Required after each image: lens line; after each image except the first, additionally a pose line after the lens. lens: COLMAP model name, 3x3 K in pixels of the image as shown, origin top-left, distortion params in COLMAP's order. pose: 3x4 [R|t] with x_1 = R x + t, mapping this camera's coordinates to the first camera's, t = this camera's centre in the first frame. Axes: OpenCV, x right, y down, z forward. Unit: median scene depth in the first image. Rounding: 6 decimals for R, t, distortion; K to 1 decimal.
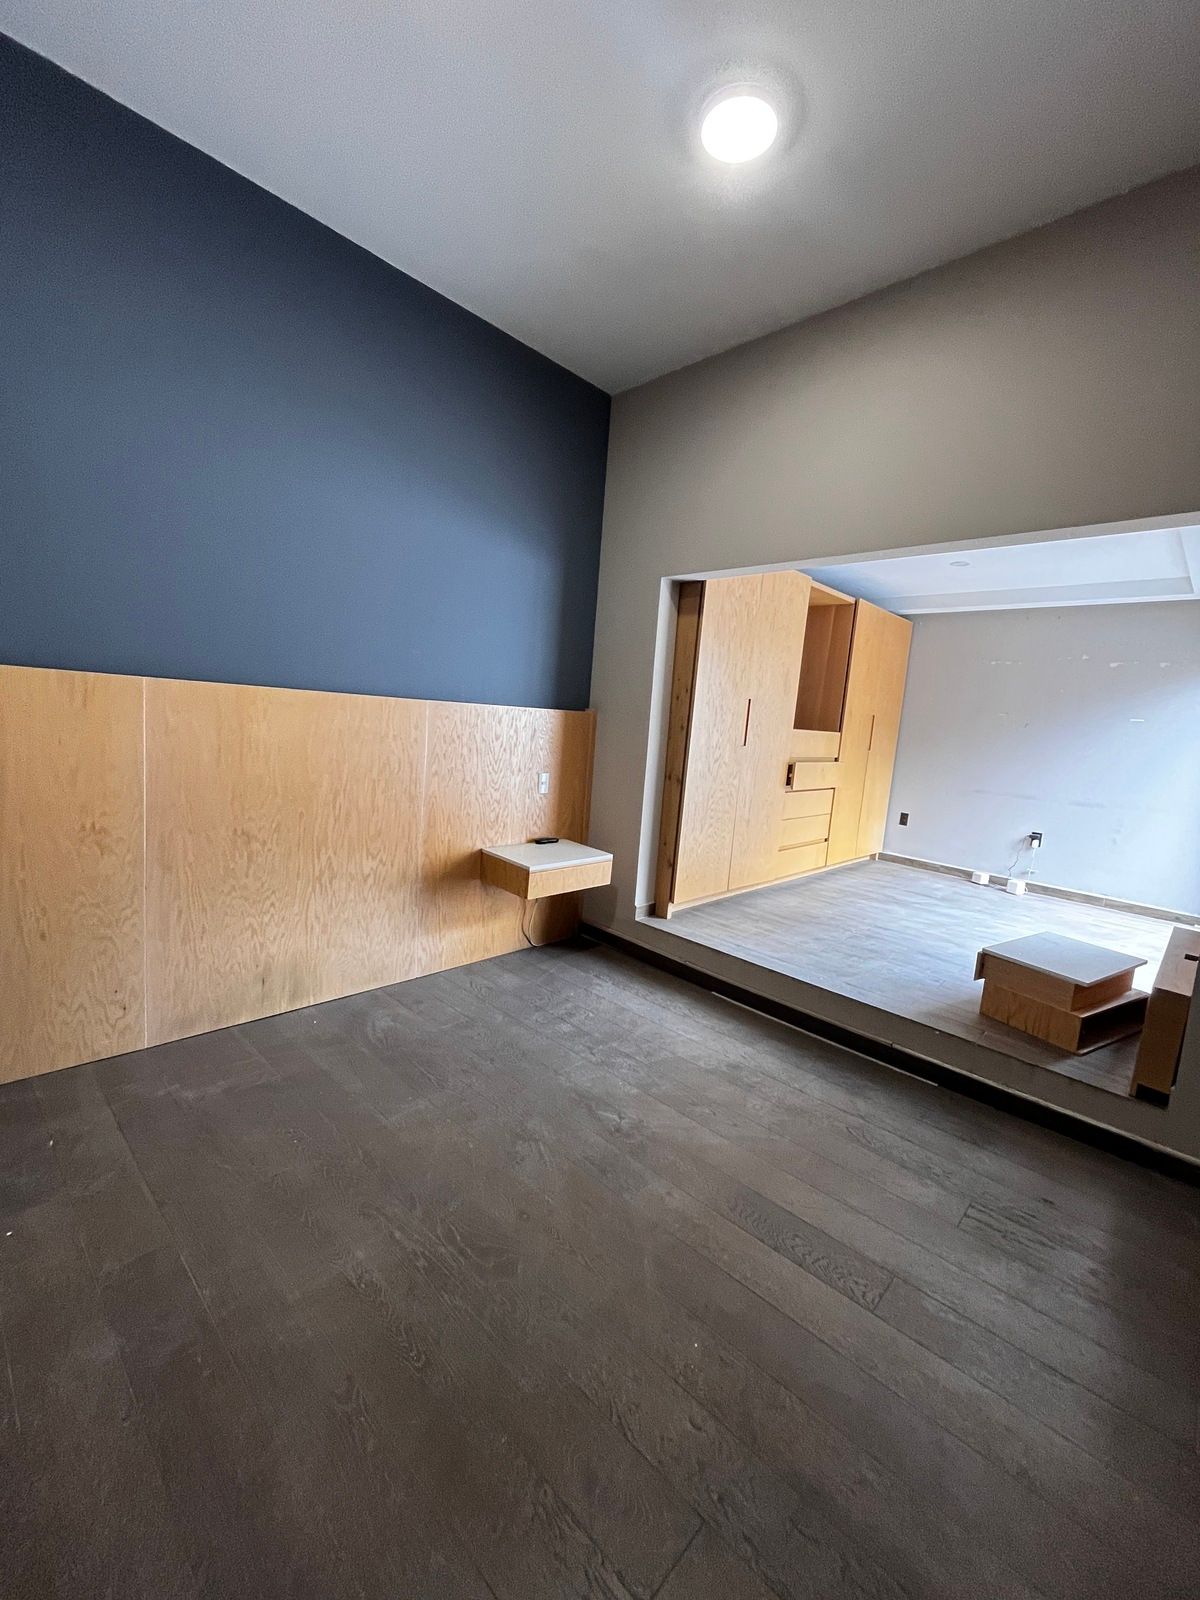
lens RADIAL K [[655.9, 0, 596.8], [0, 655.9, 800.7], [0, 0, 1]] dist [-0.004281, 0.000905]
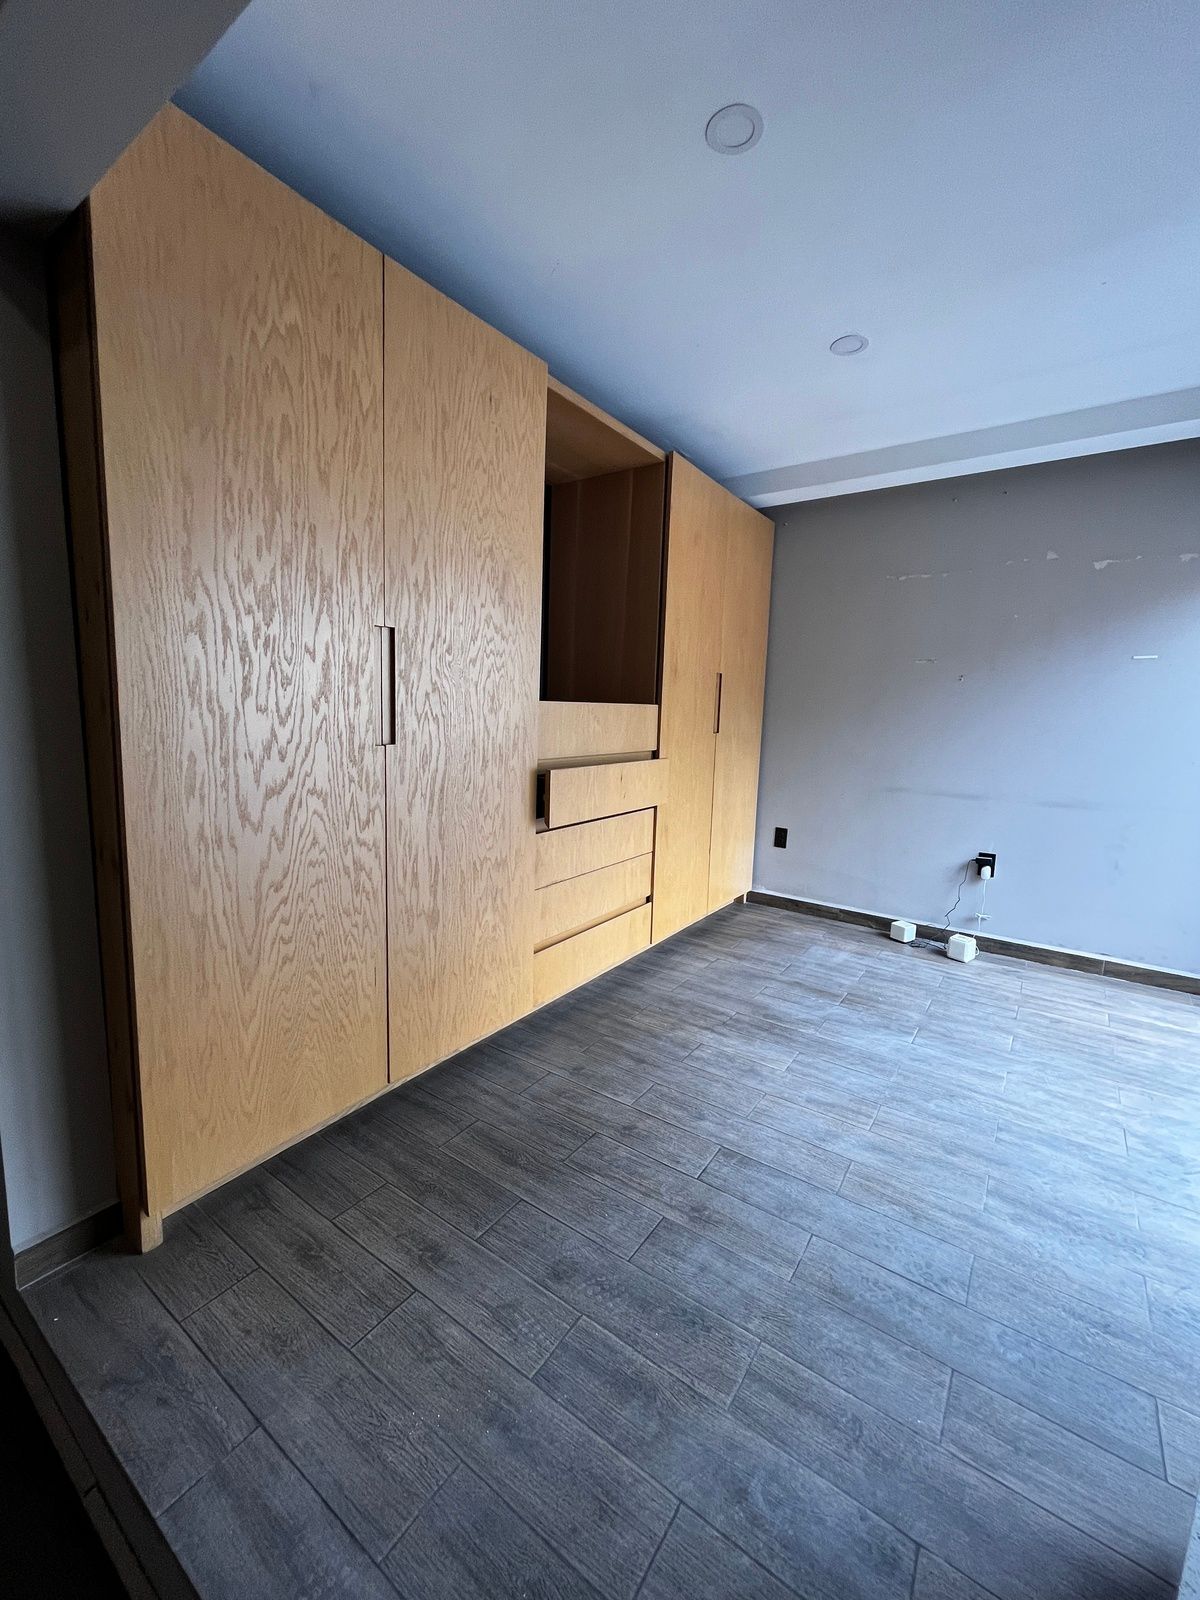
lens RADIAL K [[655.9, 0, 599.7], [0, 655.9, 797.0], [0, 0, 1]] dist [-0.004281, 0.000905]
pose [[0.985845, -0.069184, 0.152716, 0.254757], [0.067312, 0.997580, 0.017402, -0.042810], [-0.153551, -0.006876, 0.988117, 0.505861]]
